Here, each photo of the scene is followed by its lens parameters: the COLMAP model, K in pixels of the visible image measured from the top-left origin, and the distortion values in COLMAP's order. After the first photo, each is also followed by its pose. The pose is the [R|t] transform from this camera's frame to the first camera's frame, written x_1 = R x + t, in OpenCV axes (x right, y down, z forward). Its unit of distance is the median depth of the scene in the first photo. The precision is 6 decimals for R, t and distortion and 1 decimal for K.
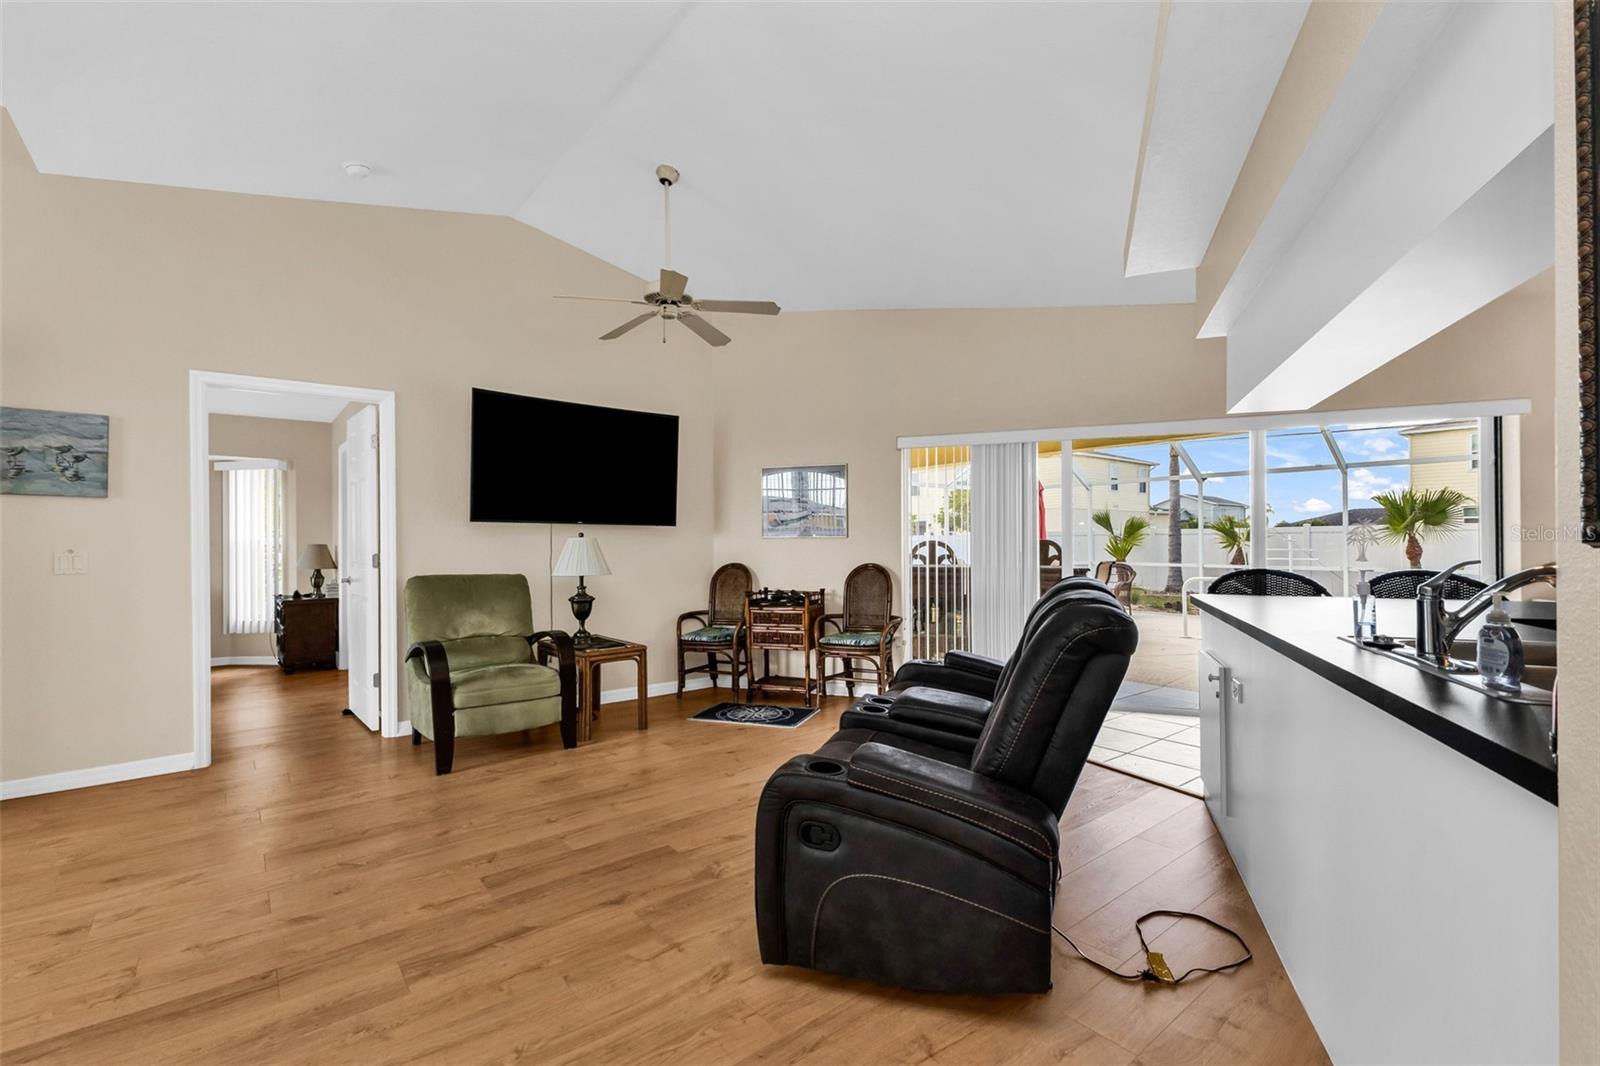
lens RADIAL K [[706.2, 0, 800.5], [0, 706.2, 540.9], [0, 0, 1]] dist [0.004693, 0.000215]
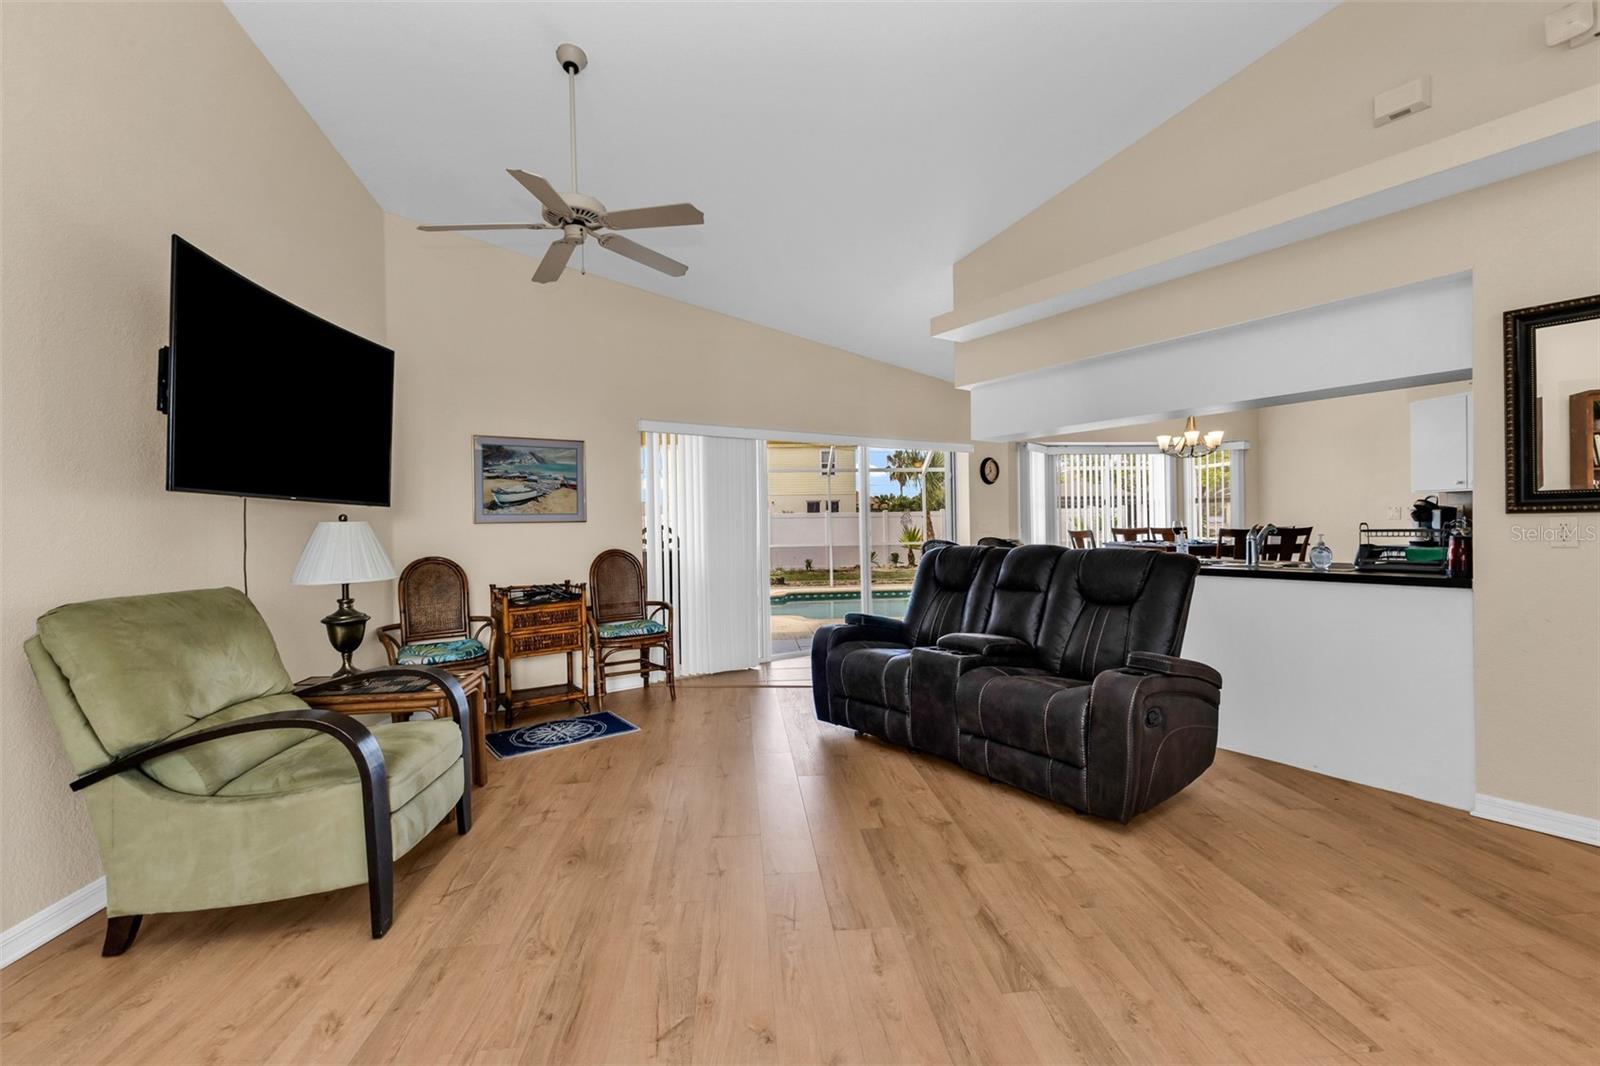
lens RADIAL K [[698.1, 0, 800.0], [0, 698.1, 533.0], [0, 0, 1]] dist [0.019593, 0.000109]
pose [[0.552216, -0.016570, 0.833537, -0.727608], [0.014166, 0.999845, 0.010491, 0.004752], [-0.833581, 0.006014, 0.552365, 0.369316]]
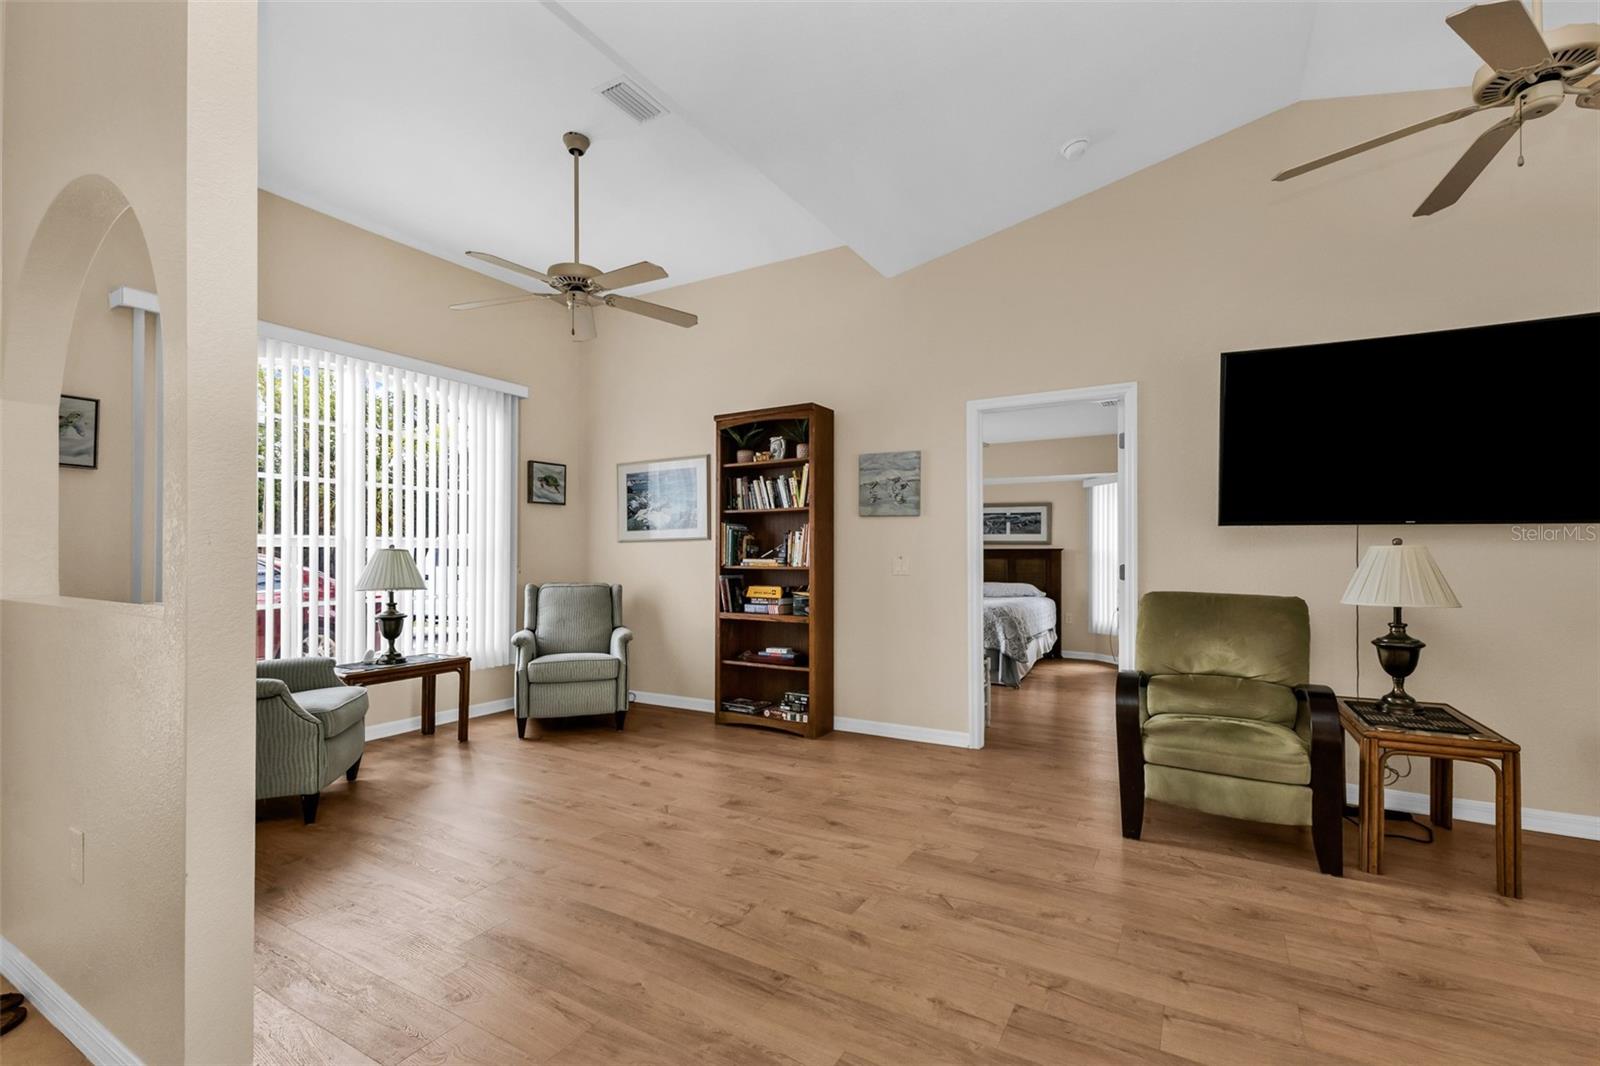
lens RADIAL K [[691.2, 0, 805.4], [0, 691.2, 550.2], [0, 0, 1]] dist [0.003613, 0.000202]
pose [[0.361005, 0.002740, -0.932560, 0.091277], [-0.002469, 0.999995, 0.001982, -0.000908], [0.932561, 0.001586, 0.361010, 0.336394]]
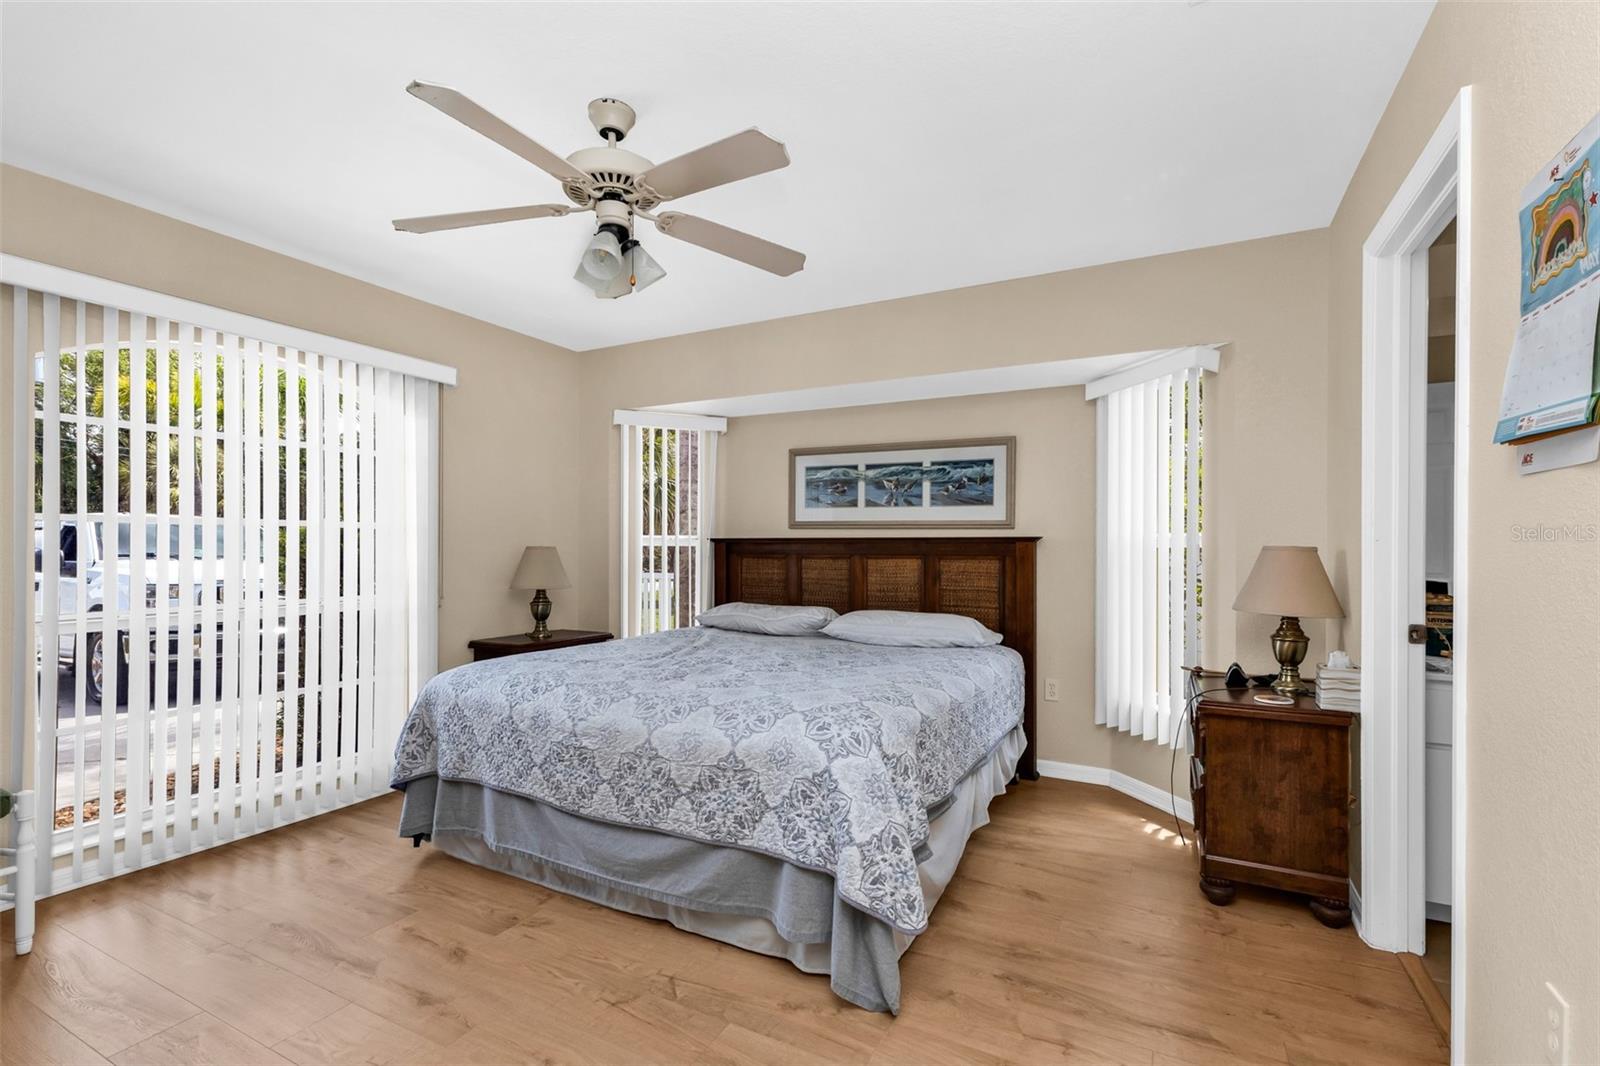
lens RADIAL K [[706.2, 0, 800.5], [0, 706.2, 540.9], [0, 0, 1]] dist [0.004693, 0.000215]
pose [[0.394757, -0.000251, -0.918786, -0.804883], [-0.007563, 0.999965, -0.003523, 0.007554], [0.918755, 0.008340, 0.394741, 1.121756]]
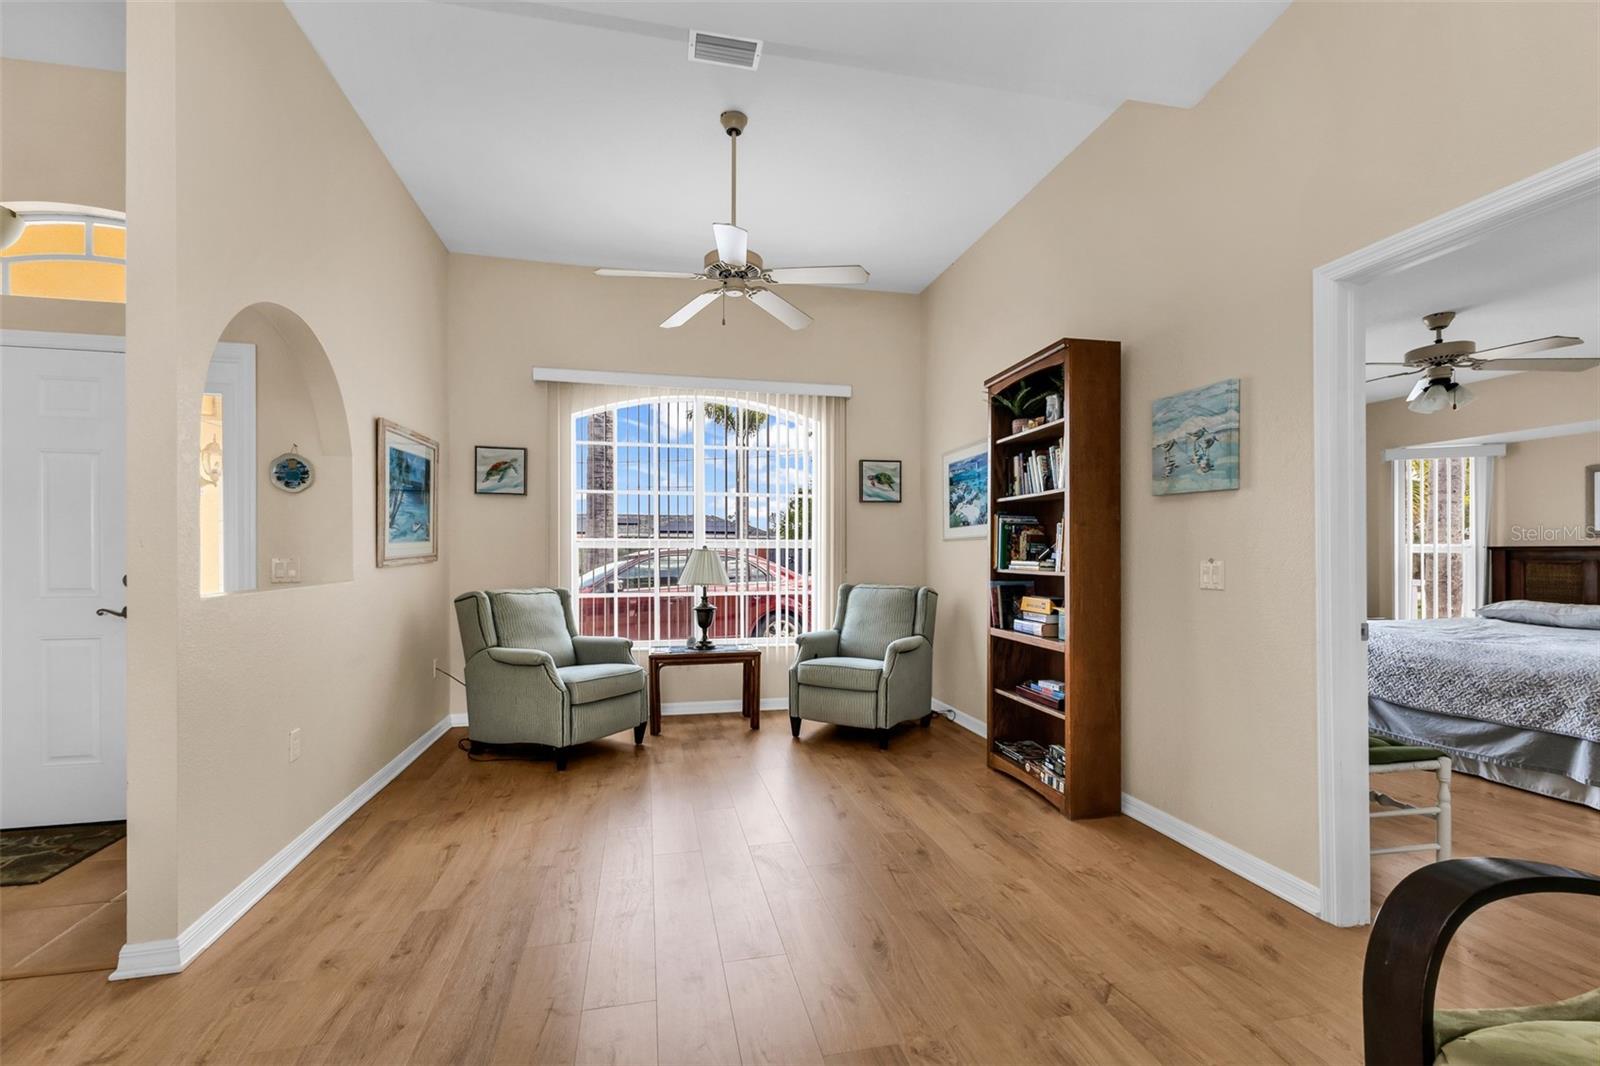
lens RADIAL K [[693.1, 0, 810.0], [0, 693.1, 552.8], [0, 0, 1]] dist [0.007655, 0.000291]
pose [[-0.432233, 0.007288, -0.901733, -0.117882], [0.003523, 0.999973, 0.006393, -0.000446], [0.901755, -0.000414, -0.432247, 0.838821]]
